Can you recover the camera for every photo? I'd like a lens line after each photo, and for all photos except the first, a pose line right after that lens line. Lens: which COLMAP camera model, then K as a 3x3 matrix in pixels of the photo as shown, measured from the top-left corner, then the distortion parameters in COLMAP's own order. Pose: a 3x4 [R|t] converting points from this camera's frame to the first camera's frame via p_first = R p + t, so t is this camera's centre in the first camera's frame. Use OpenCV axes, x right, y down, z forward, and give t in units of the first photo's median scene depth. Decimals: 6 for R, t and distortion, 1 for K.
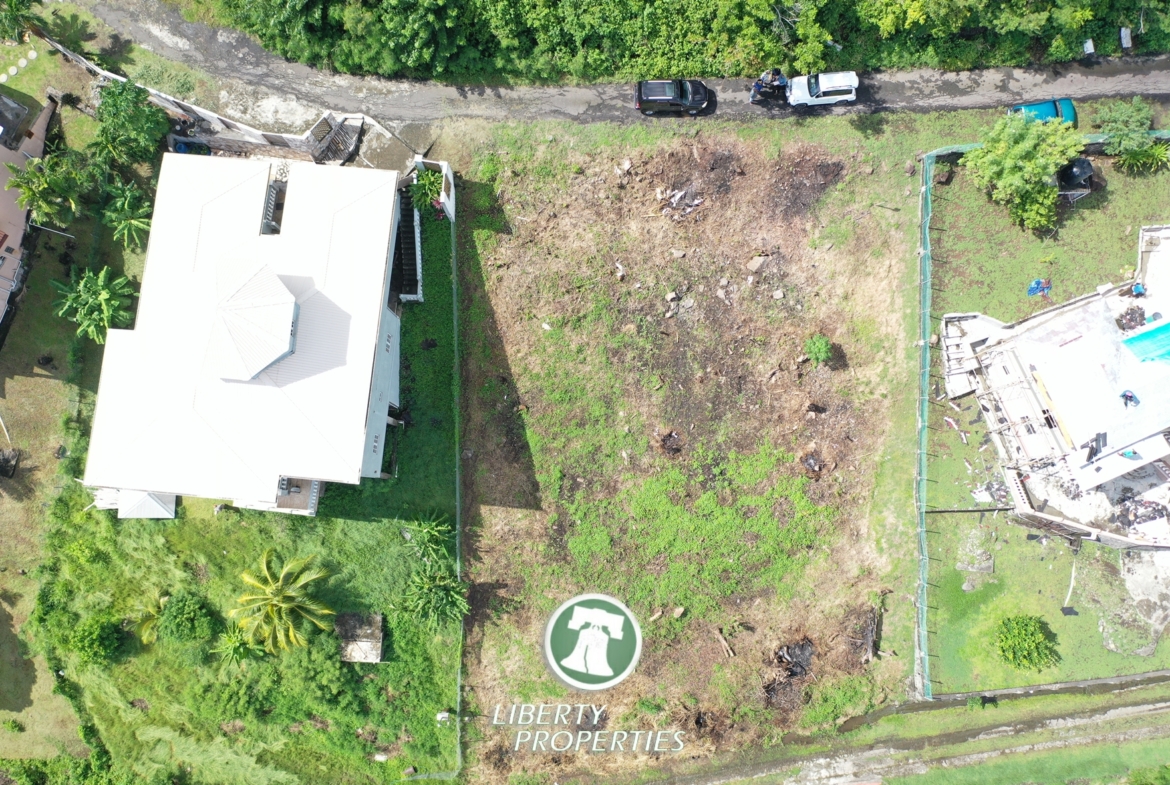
lens RADIAL K [[927.4, 0, 586.2], [0, 927.4, 396.8], [0, 0, 1]] dist [0.001855, 0.000809]
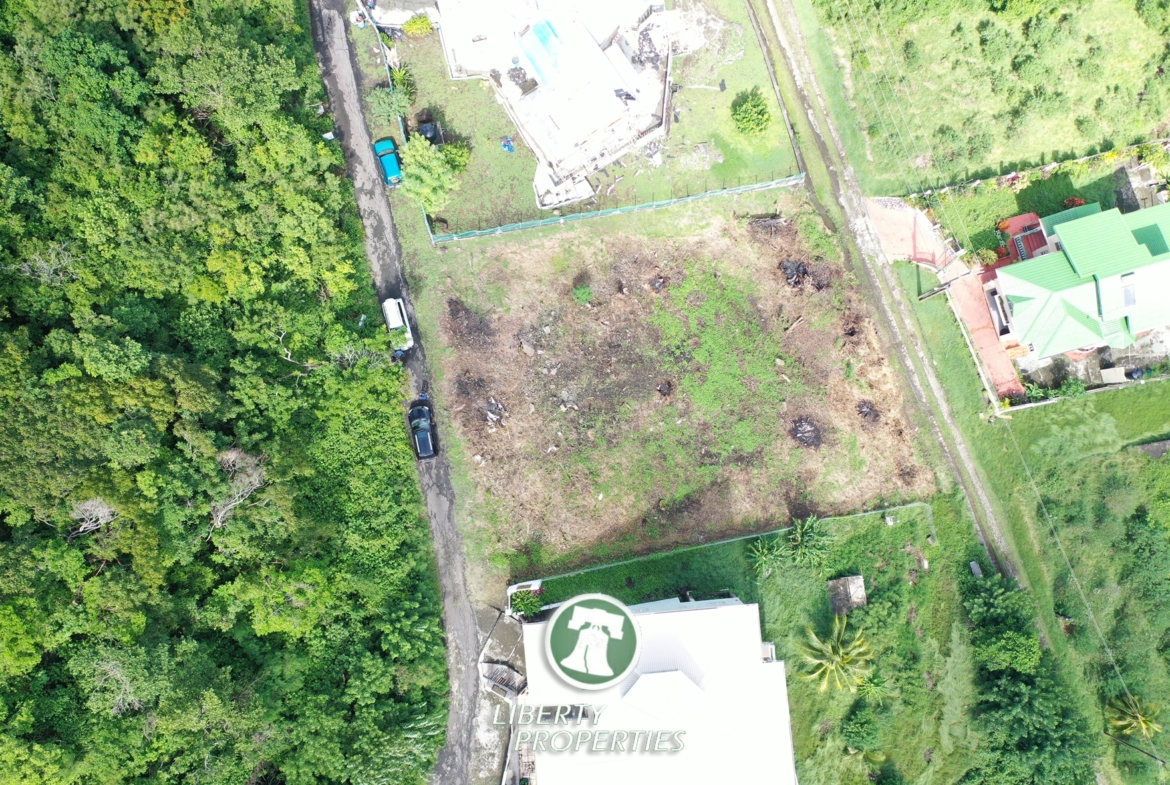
lens RADIAL K [[930.0, 0, 584.8], [0, 930.0, 391.9], [0, 0, 1]] dist [-0.003909, 0.001242]
pose [[-0.183748, -0.979556, 0.081891, -0.001255], [0.977463, -0.173274, 0.120589, -0.227414], [-0.103935, 0.102204, 0.989319, -0.317833]]
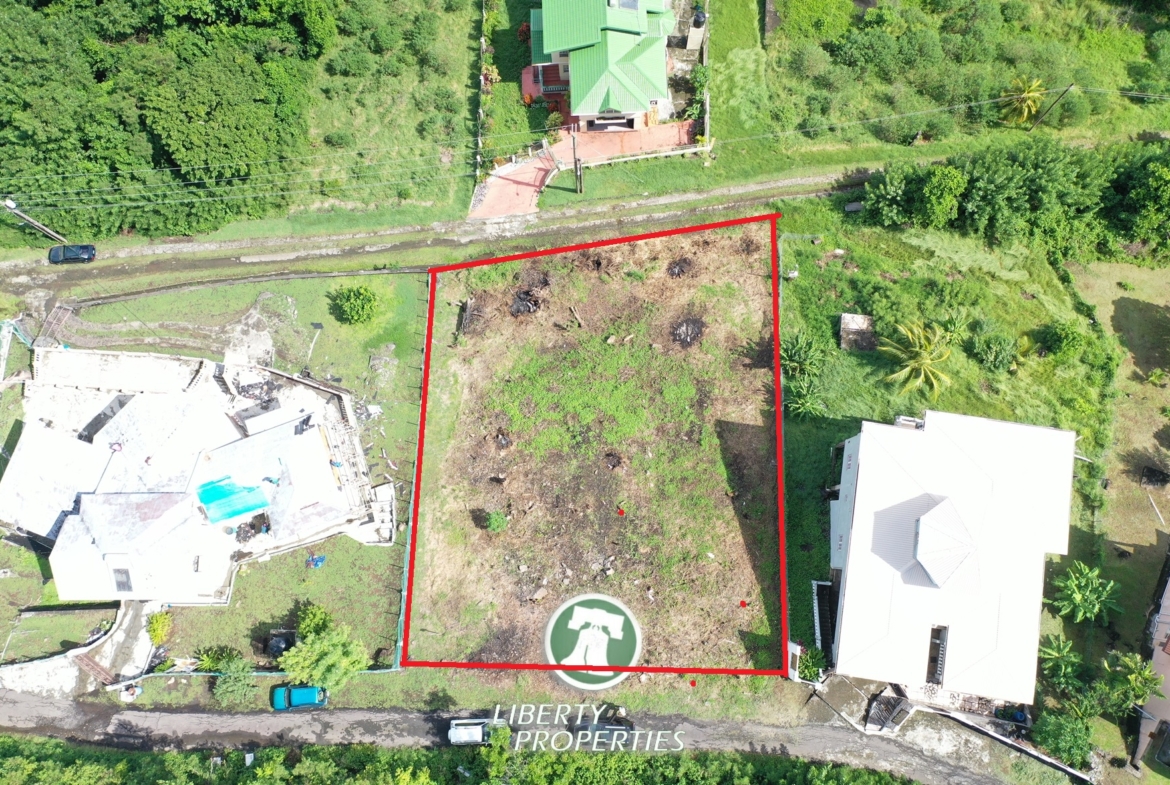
lens RADIAL K [[930.0, 0, 584.8], [0, 930.0, 391.9], [0, 0, 1]] dist [-0.003909, 0.001242]
pose [[-0.997634, -0.050986, 0.046117, 0.077080], [0.061979, -0.957281, 0.282437, -0.223192], [0.029747, 0.284627, 0.958177, -0.248698]]
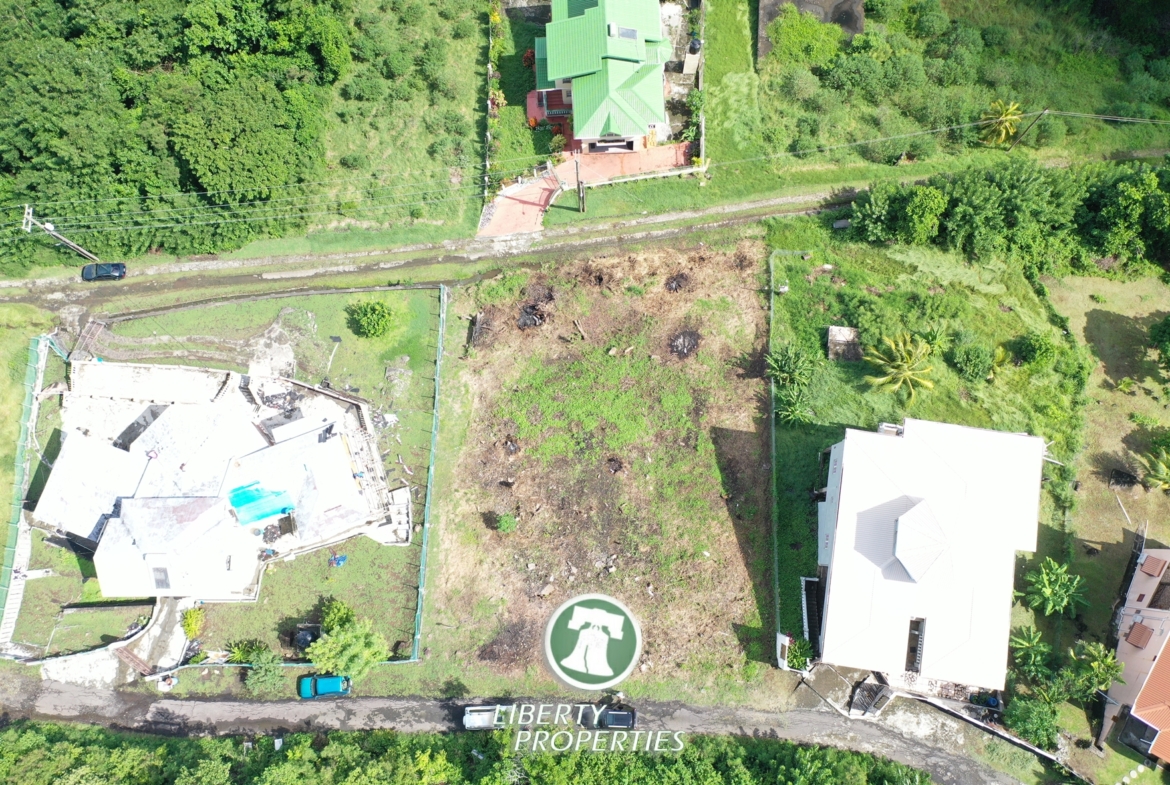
lens RADIAL K [[930.0, 0, 584.8], [0, 930.0, 391.9], [0, 0, 1]] dist [-0.003909, 0.001242]
pose [[-0.997763, -0.047539, 0.047006, 0.077349], [0.058967, -0.957096, 0.283706, -0.236985], [0.031502, 0.285843, 0.957758, -0.336208]]
